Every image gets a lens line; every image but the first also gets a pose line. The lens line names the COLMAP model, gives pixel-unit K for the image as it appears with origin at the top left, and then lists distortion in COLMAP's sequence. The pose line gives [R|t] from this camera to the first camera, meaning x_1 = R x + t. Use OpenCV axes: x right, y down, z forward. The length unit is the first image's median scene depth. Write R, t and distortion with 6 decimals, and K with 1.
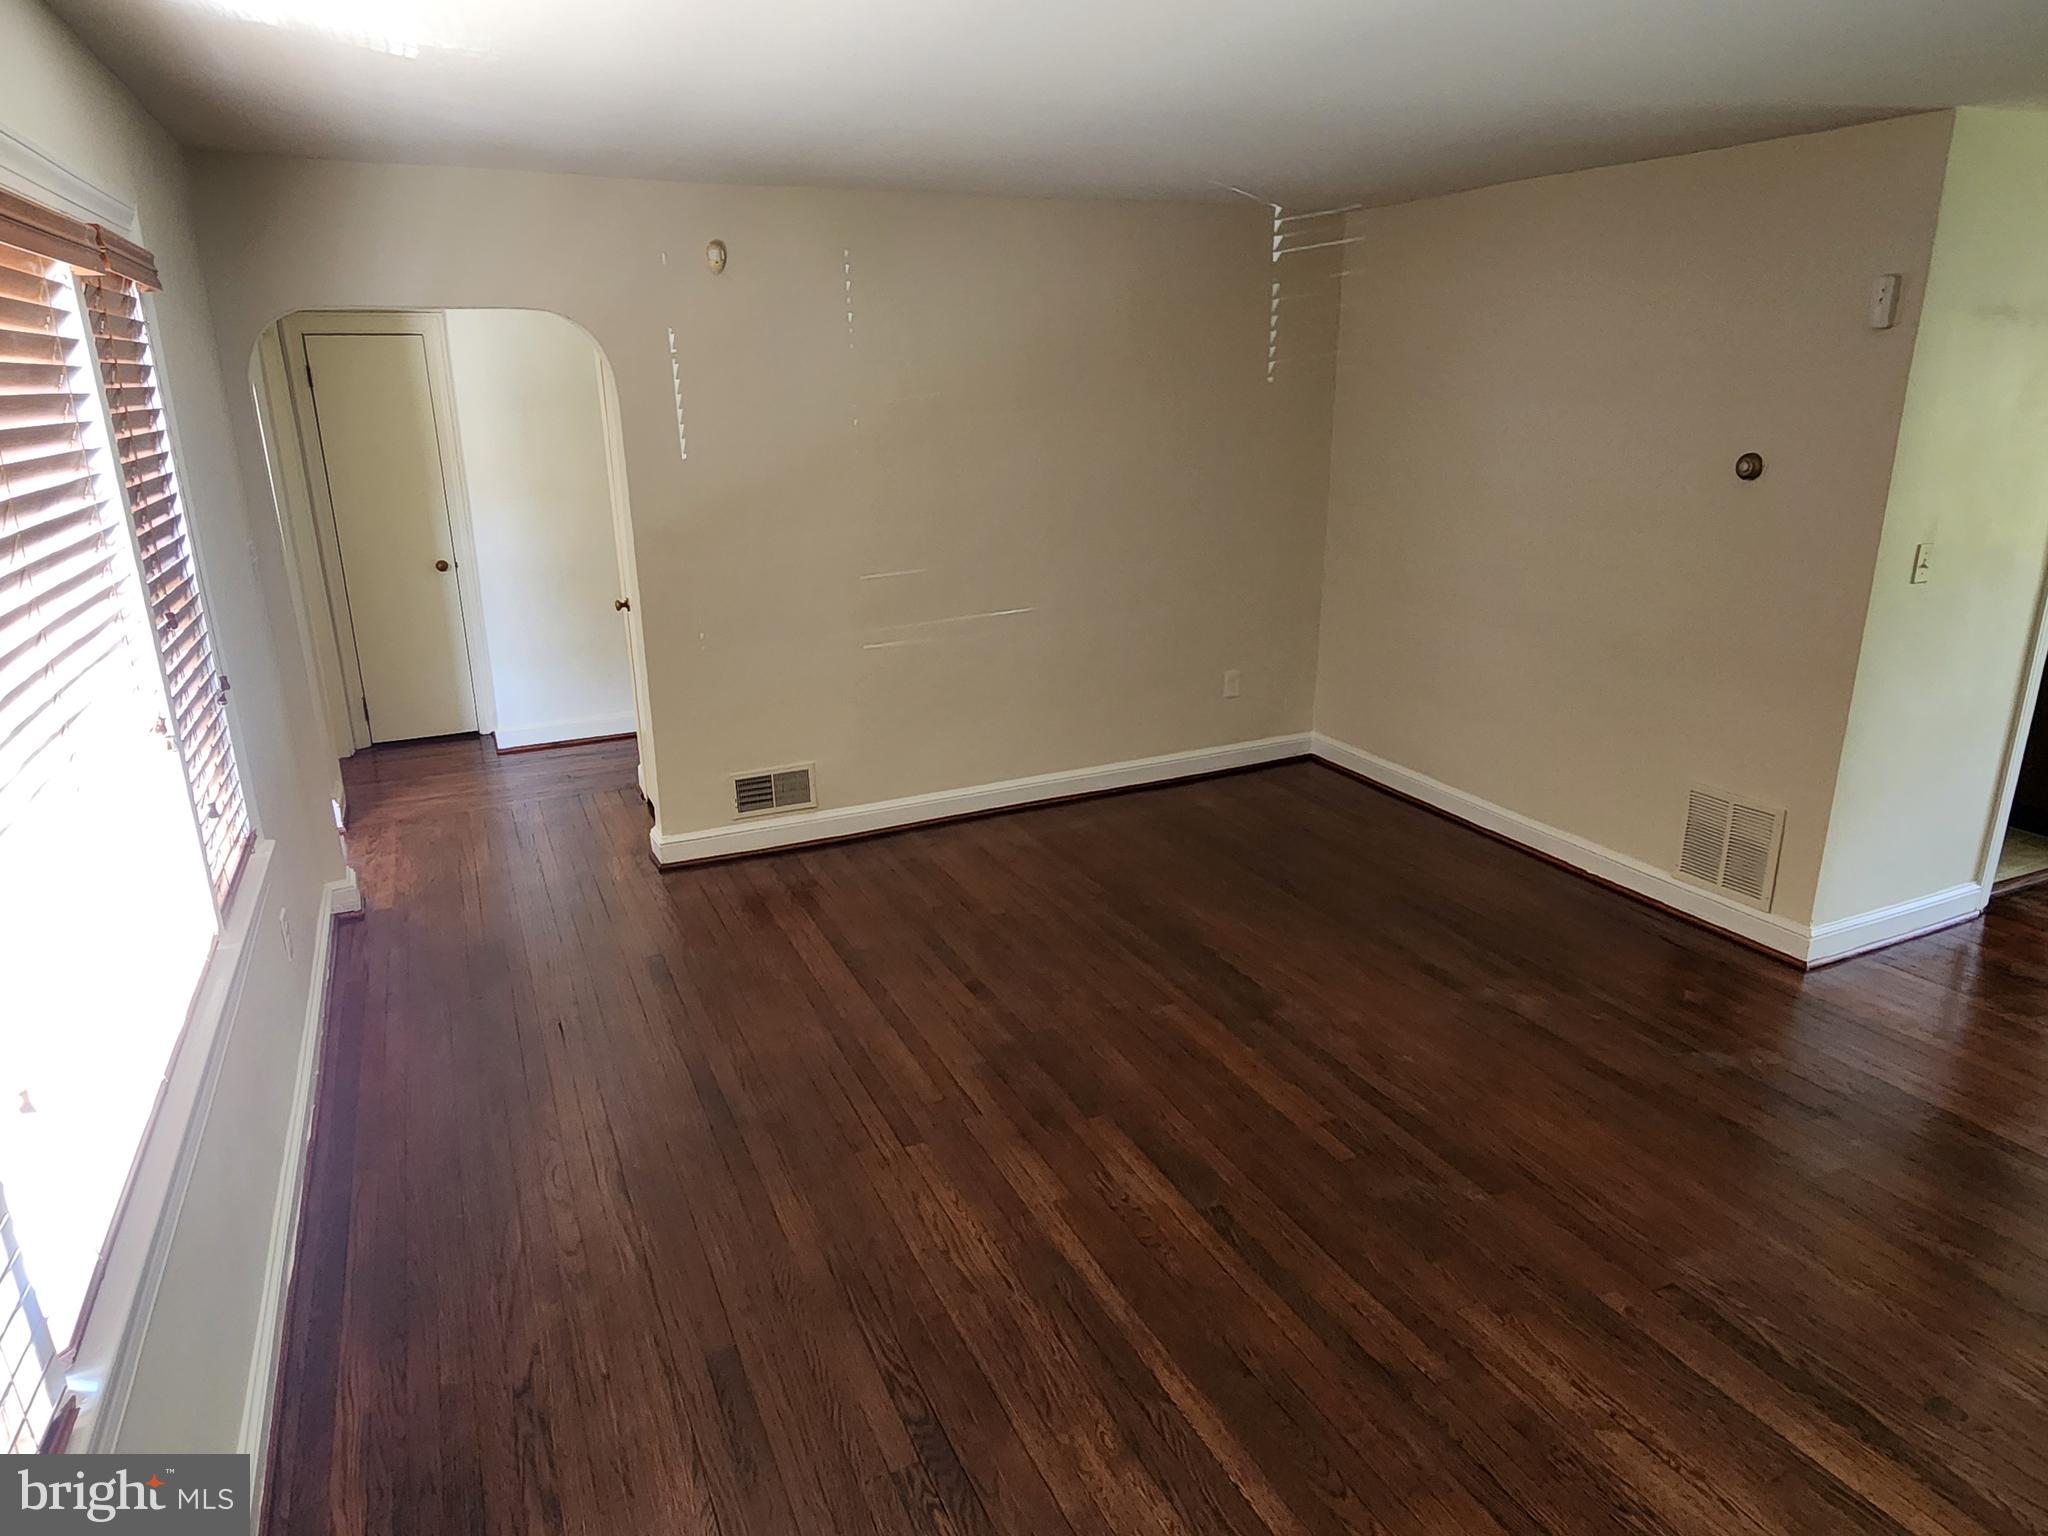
lens RADIAL K [[1275.0, 0, 1020.2], [0, 1275.0, 761.6], [0, 0, 1]] dist [0.009908, -0.011788]
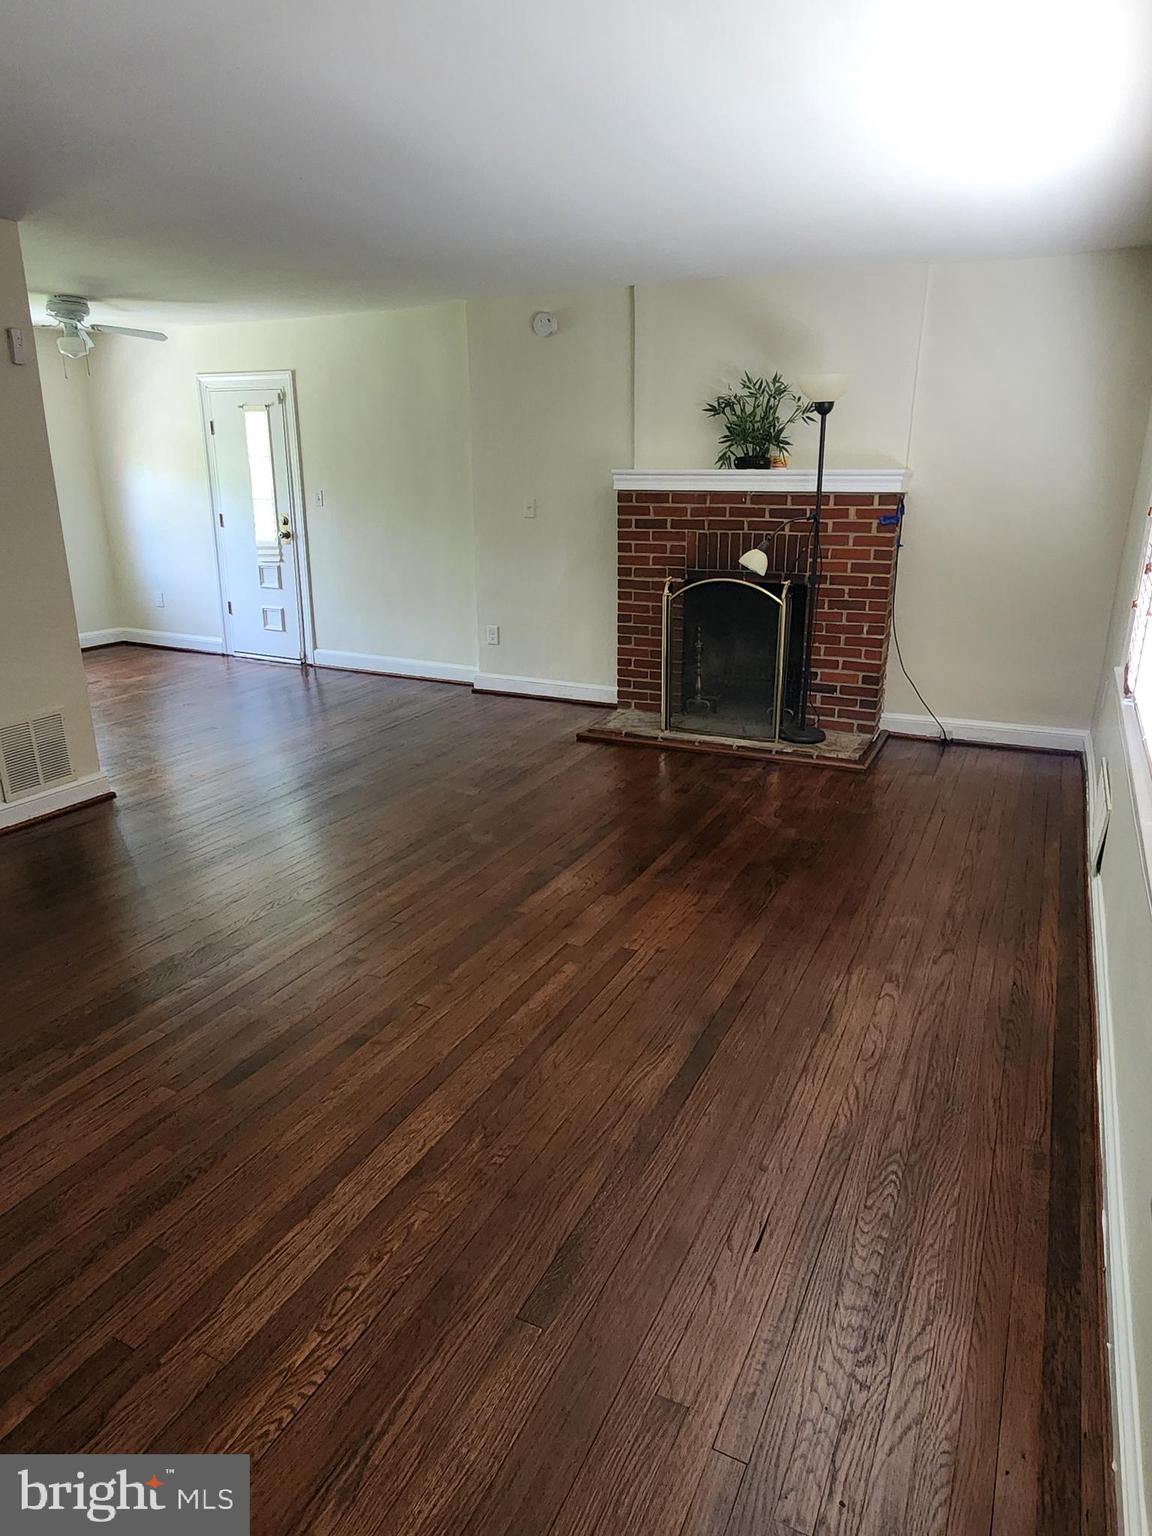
lens RADIAL K [[956.3, 0, 577.2], [0, 956.3, 766.0], [0, 0, 1]] dist [0.009908, -0.011788]
pose [[-0.630263, -0.217703, 0.745234, -0.622503], [0.234951, 0.861390, 0.450340, -0.270701], [-0.739977, 0.458926, -0.491752, 1.197803]]
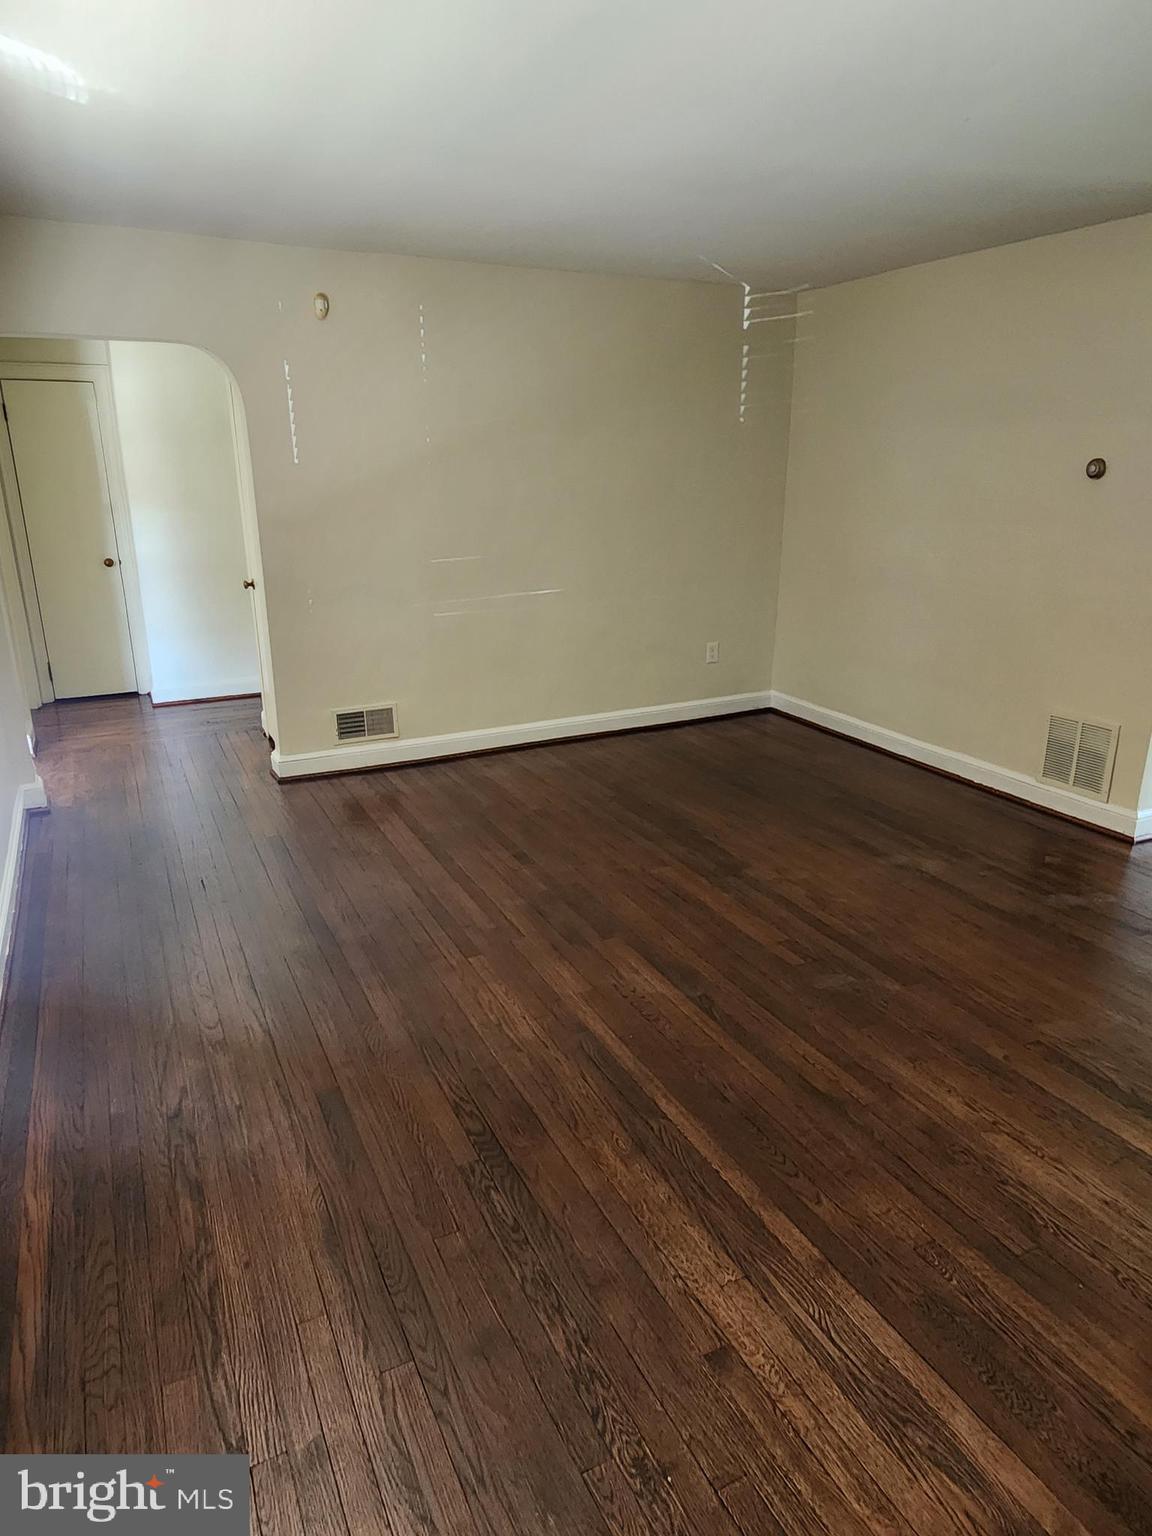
lens RADIAL K [[956.3, 0, 584.4], [0, 956.3, 773.7], [0, 0, 1]] dist [0.009908, -0.011788]
pose [[0.999410, 0.000491, 0.034355, -0.002379], [-0.000914, 0.999924, 0.012295, 0.081239], [-0.034346, -0.012319, 0.999334, 0.006068]]
